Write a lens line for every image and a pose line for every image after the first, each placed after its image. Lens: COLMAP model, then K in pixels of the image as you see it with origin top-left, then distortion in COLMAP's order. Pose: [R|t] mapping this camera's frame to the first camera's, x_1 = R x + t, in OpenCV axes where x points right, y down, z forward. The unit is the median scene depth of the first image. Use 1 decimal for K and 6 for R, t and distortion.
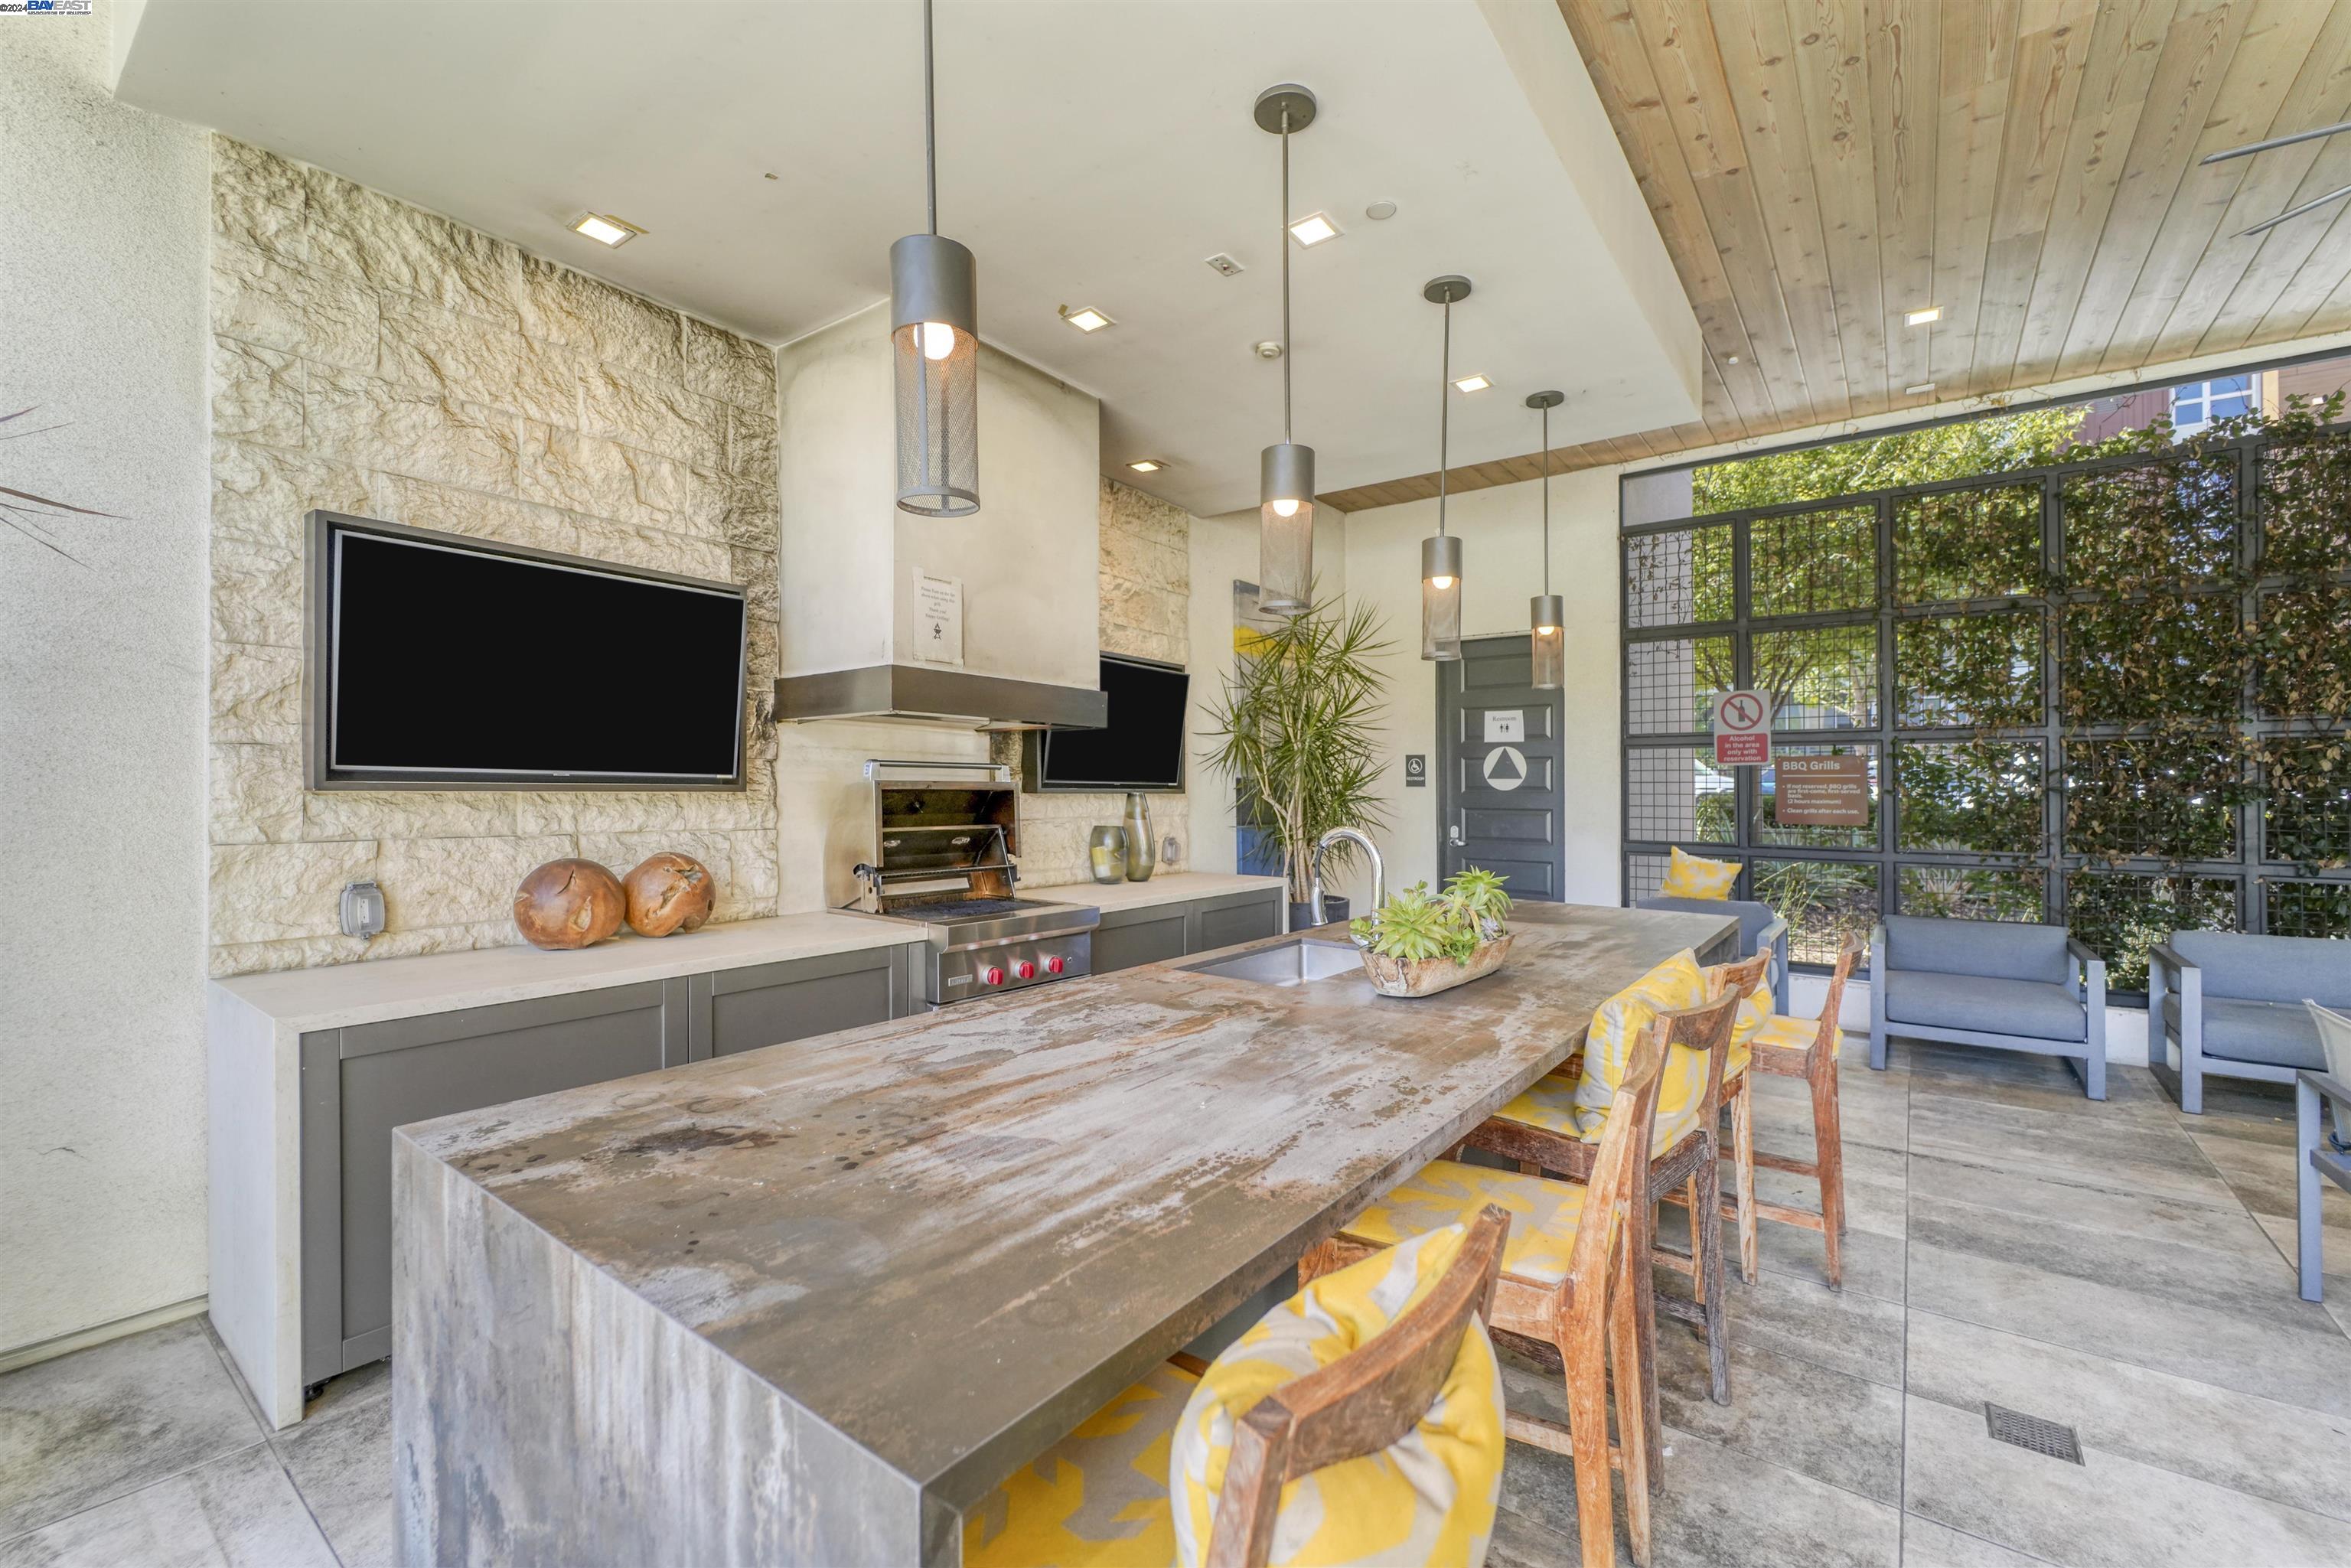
lens RADIAL K [[952.3, 0, 1250.6], [0, 952.3, 780.2], [0, 0, 1]] dist [0.006485, -0.001505]
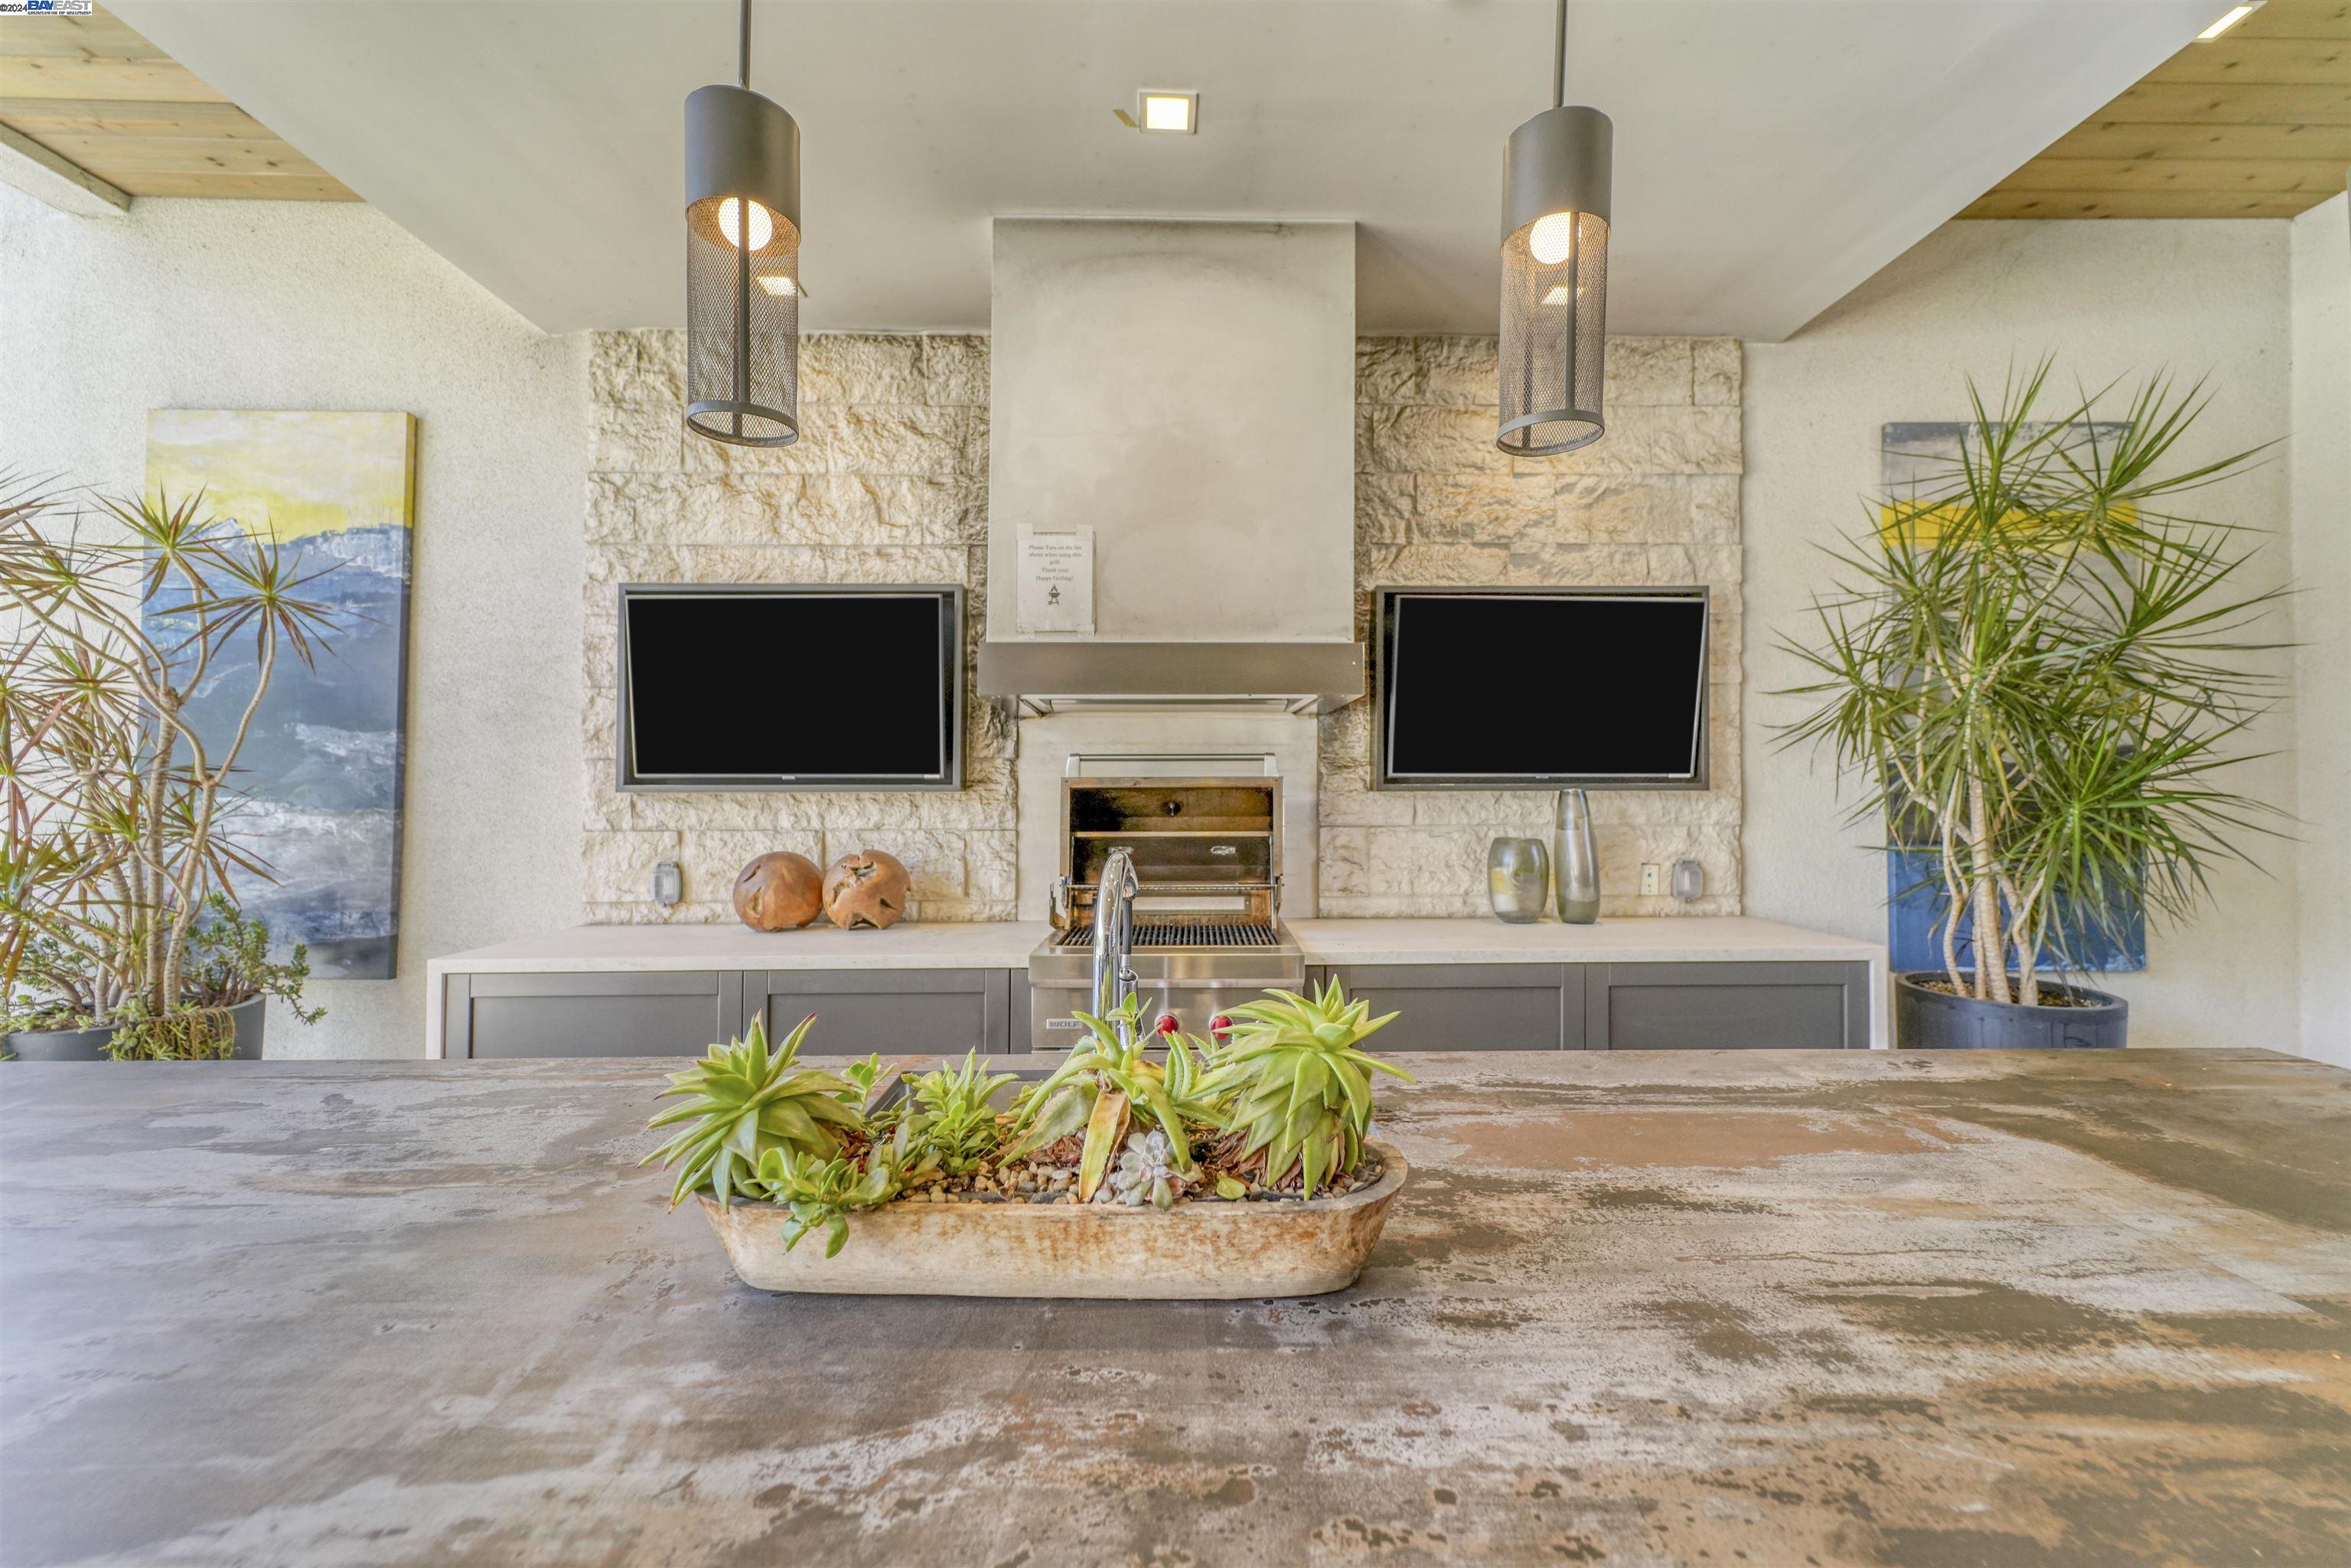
lens RADIAL K [[952.3, 0, 1174.8], [0, 952.3, 788.3], [0, 0, 1]] dist [0.006485, -0.001505]
pose [[0.589879, -0.012262, -0.807399, 0.424620], [0.016521, 0.999859, -0.003115, 0.016465], [0.807323, -0.011502, 0.589998, 0.635686]]
